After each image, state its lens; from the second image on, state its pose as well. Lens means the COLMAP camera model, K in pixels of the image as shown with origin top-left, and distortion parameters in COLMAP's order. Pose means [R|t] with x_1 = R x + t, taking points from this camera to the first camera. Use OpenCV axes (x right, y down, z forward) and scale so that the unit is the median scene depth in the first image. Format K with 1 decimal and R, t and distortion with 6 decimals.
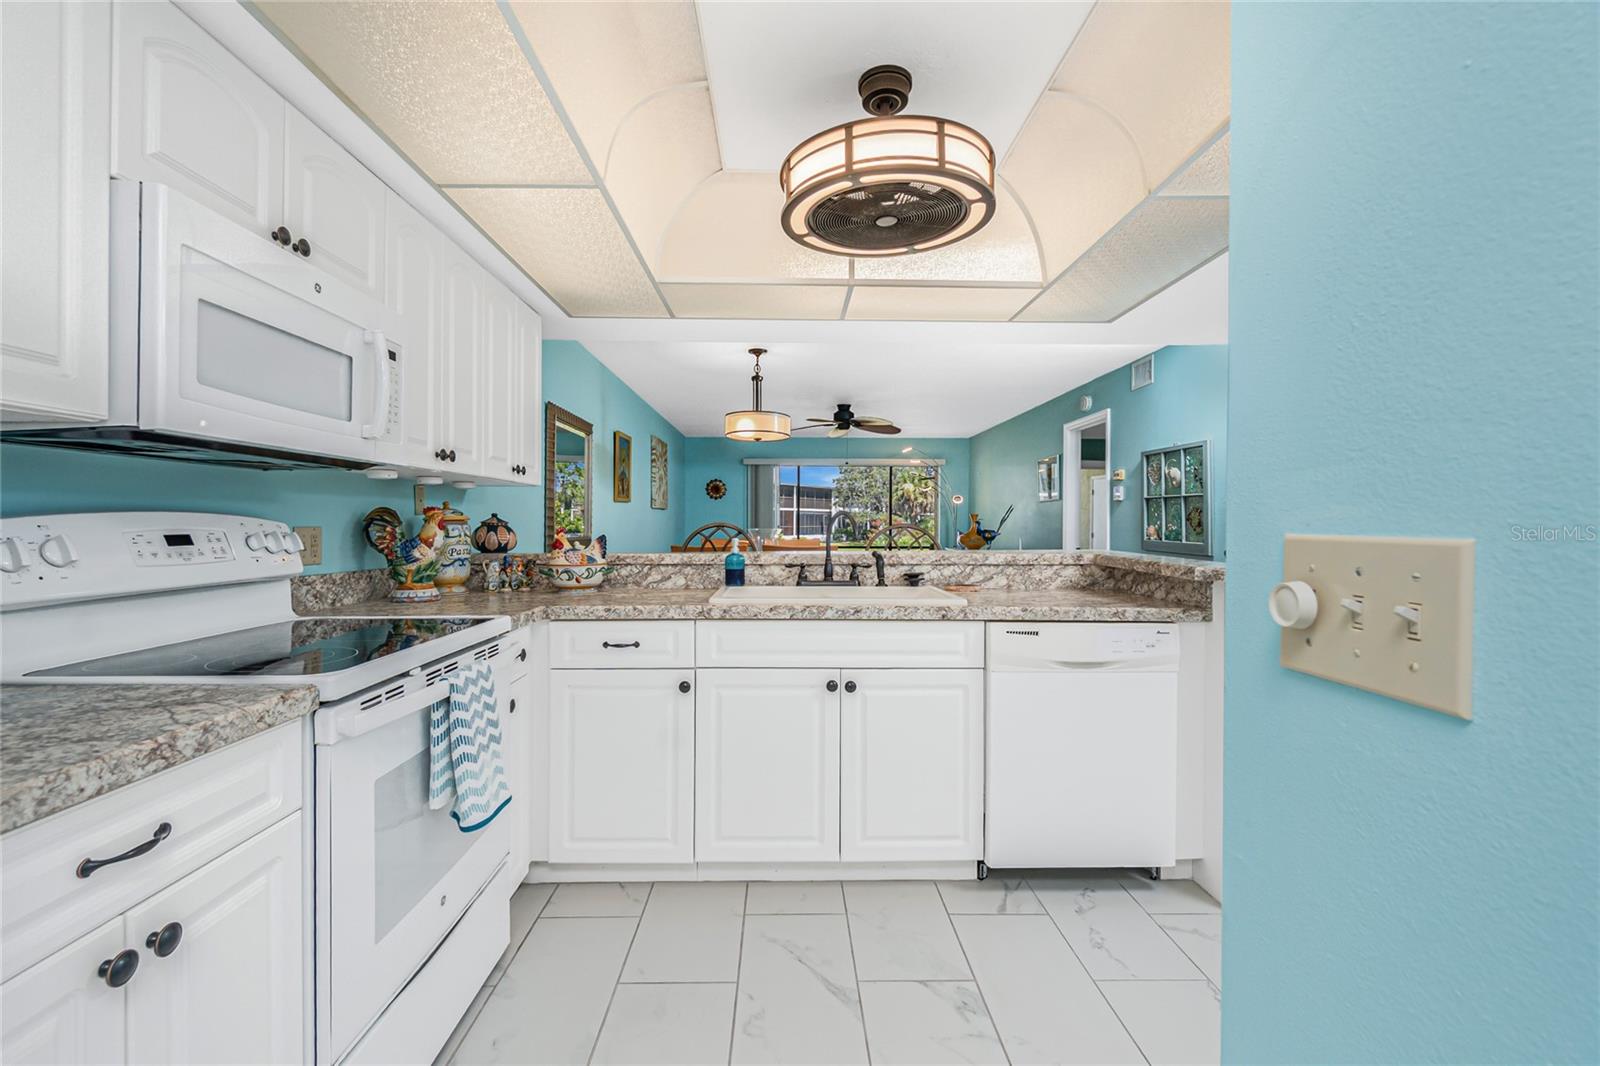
lens RADIAL K [[695.6, 0, 796.7], [0, 695.6, 527.2], [0, 0, 1]] dist [-0.003323, -0.000212]
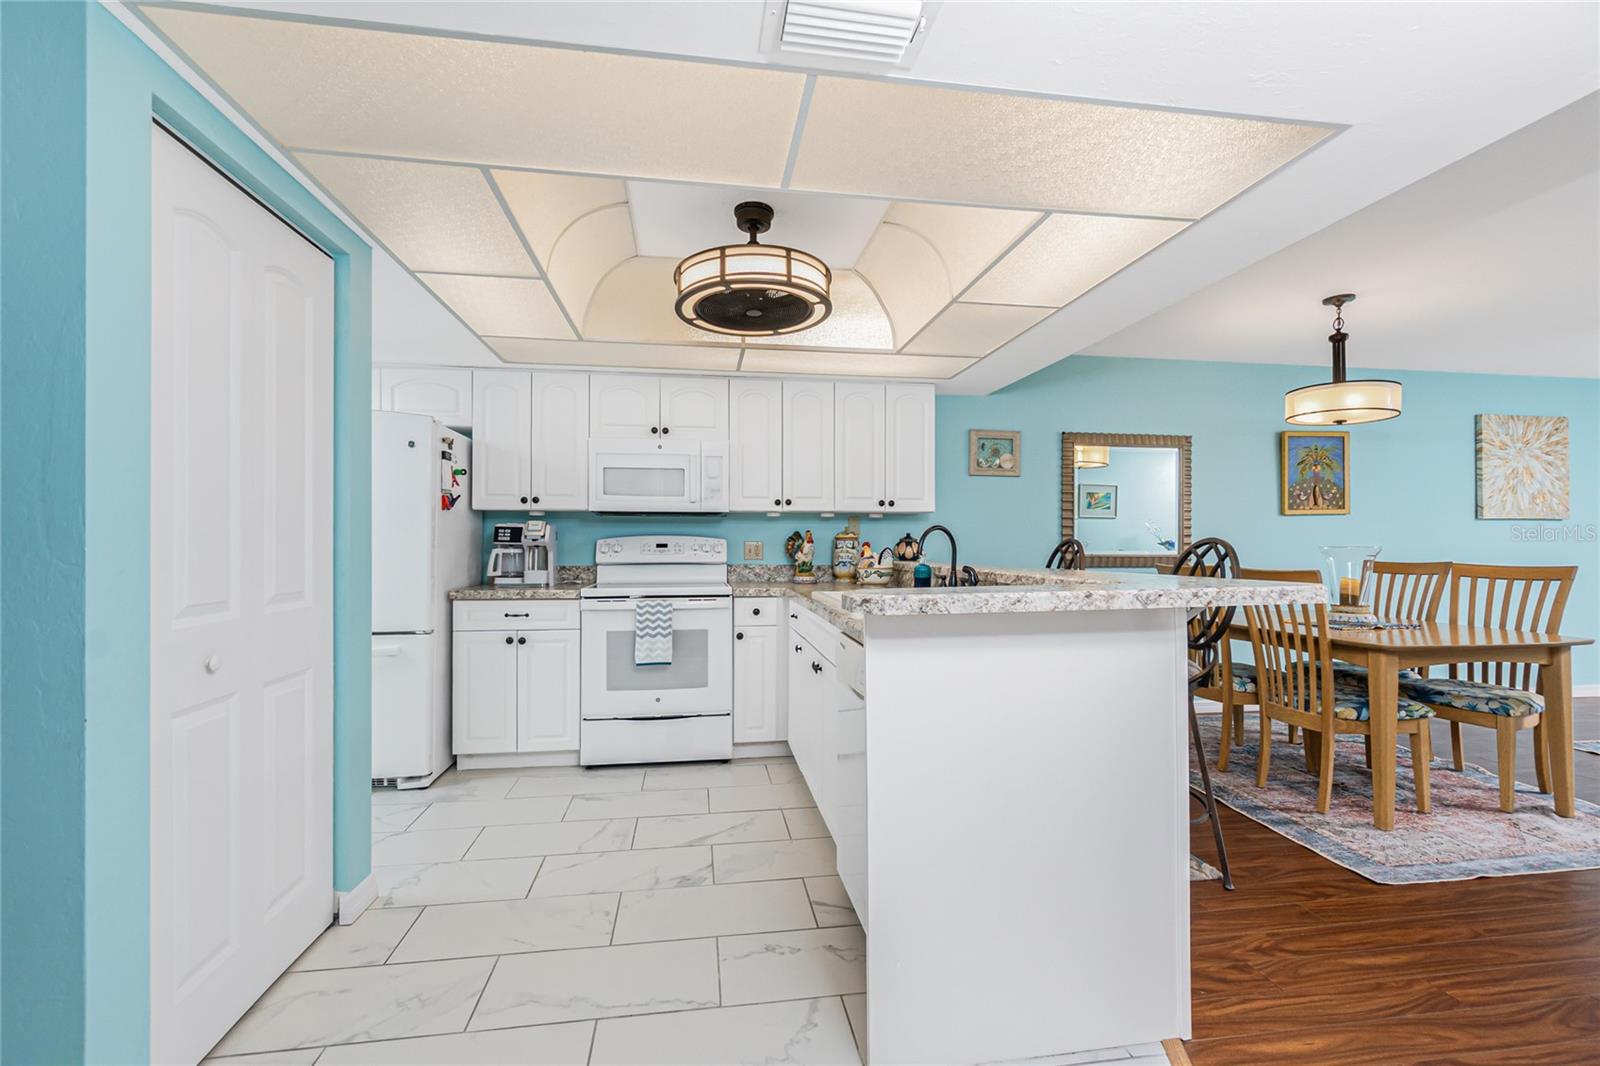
lens RADIAL K [[685.3, 0, 798.9], [0, 685.3, 540.3], [0, 0, 1]] dist [-0.000751, -0.000039]
pose [[0.132741, -0.005200, -0.991137, 1.187513], [-0.006962, 0.999957, -0.006178, 0.006357], [0.991126, 0.007720, 0.132699, 0.744152]]
